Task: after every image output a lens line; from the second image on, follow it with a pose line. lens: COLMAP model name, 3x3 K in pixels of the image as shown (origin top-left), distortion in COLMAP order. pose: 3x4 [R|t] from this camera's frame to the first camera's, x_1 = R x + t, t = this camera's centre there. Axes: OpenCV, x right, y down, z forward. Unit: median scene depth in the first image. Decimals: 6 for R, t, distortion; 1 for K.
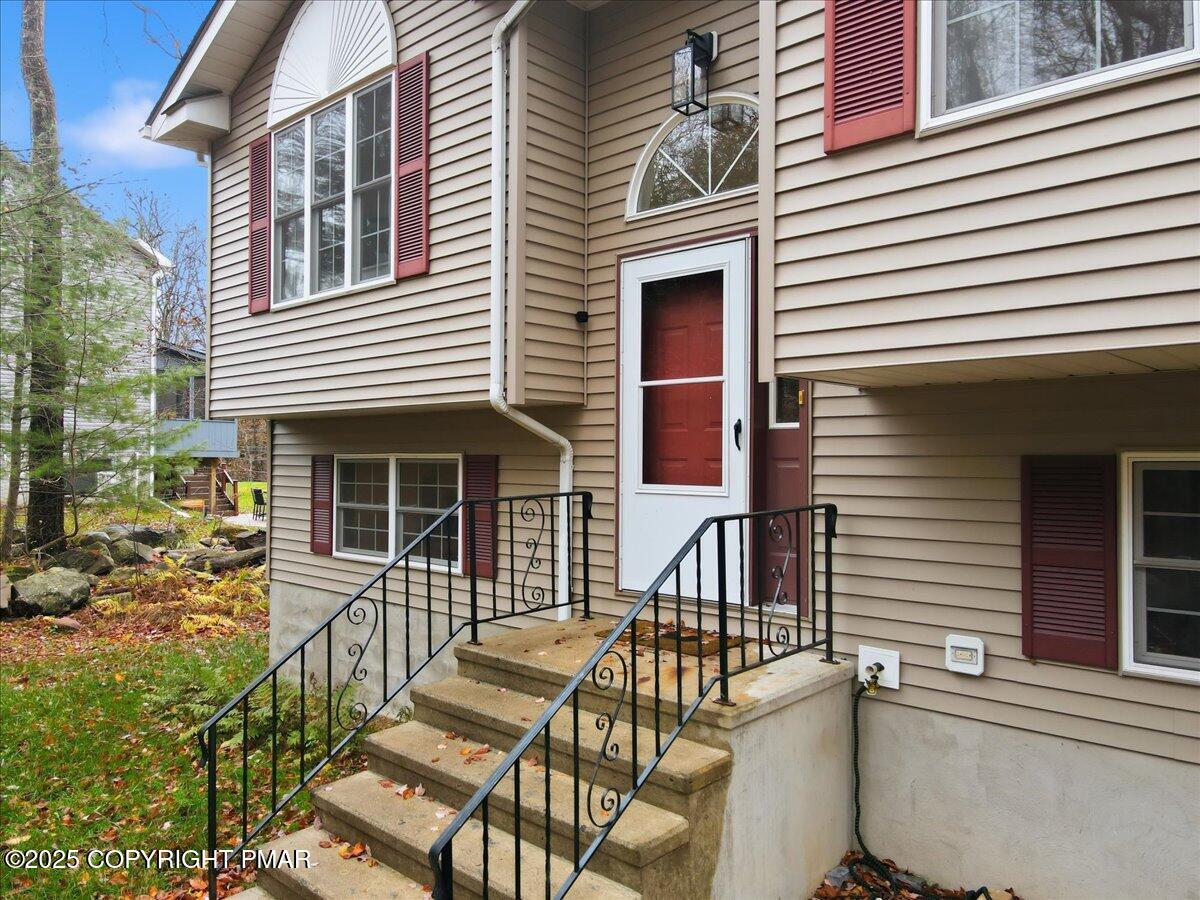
lens RADIAL K [[880.1, 0, 600.8], [0, 880.1, 442.1], [0, 0, 1]] dist [0.000057, 0.005736]
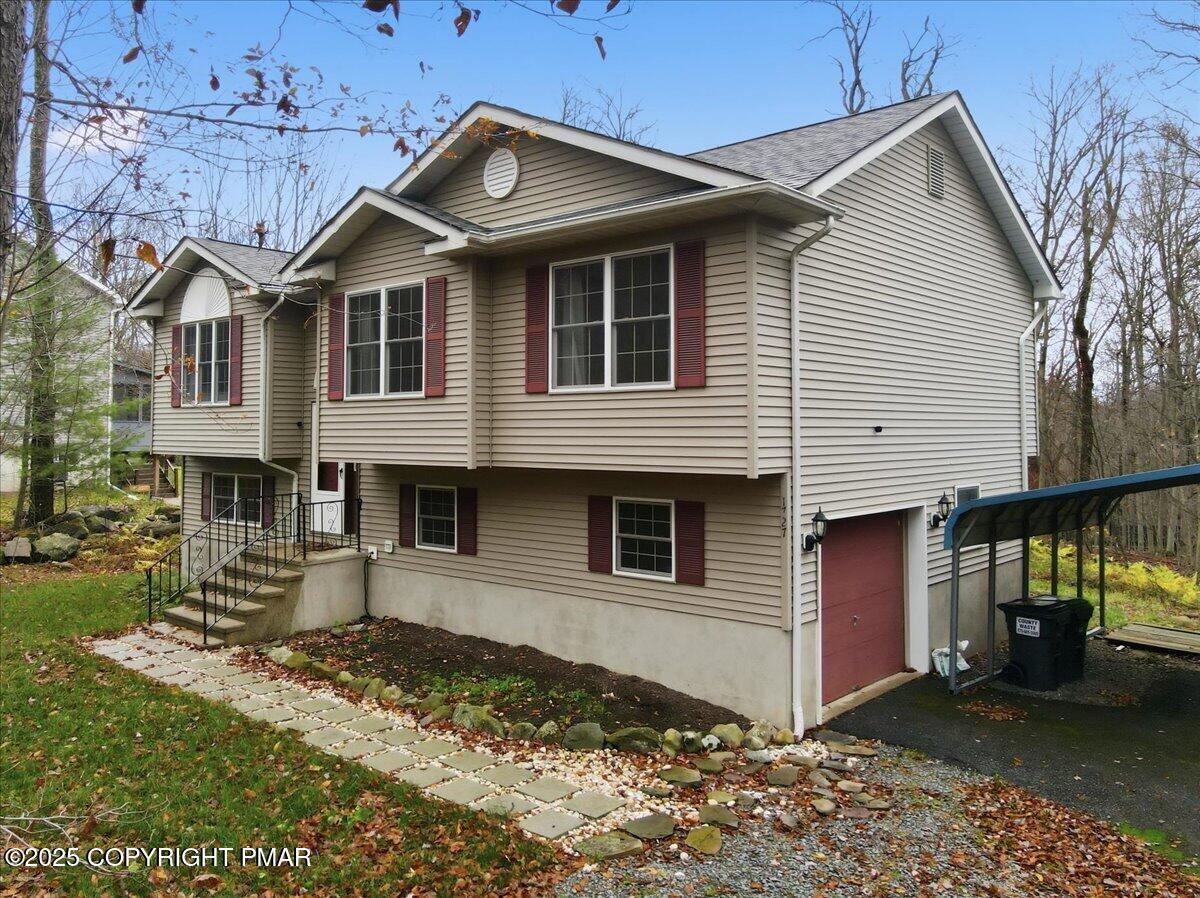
lens RADIAL K [[953.0, 0, 602.1], [0, 953.0, 380.9], [0, 0, 1]] dist [0.006093, 0.002195]
pose [[0.999828, -0.003656, 0.018205, 0.572557], [0.004240, 0.999474, -0.032155, -0.124229], [-0.018078, 0.032226, 0.999317, -1.265483]]
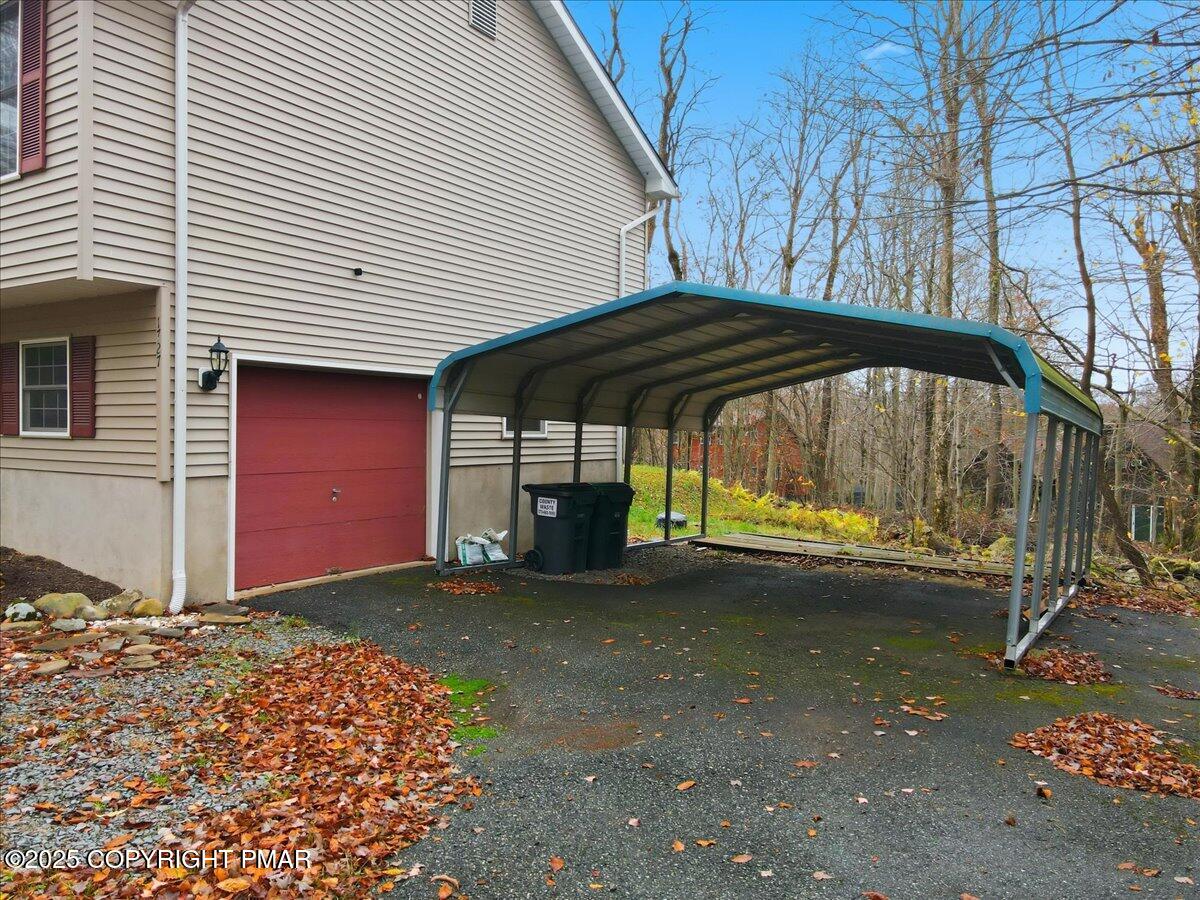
lens RADIAL K [[879.5, 0, 600.0], [0, 879.5, 450.0], [0, 0, 1]] dist [0.003175, 0.002692]
pose [[0.984518, 0.002304, 0.175268, 1.113317], [-0.009800, 0.999073, 0.041915, 0.078334], [-0.175009, -0.042984, 0.983628, -1.021340]]
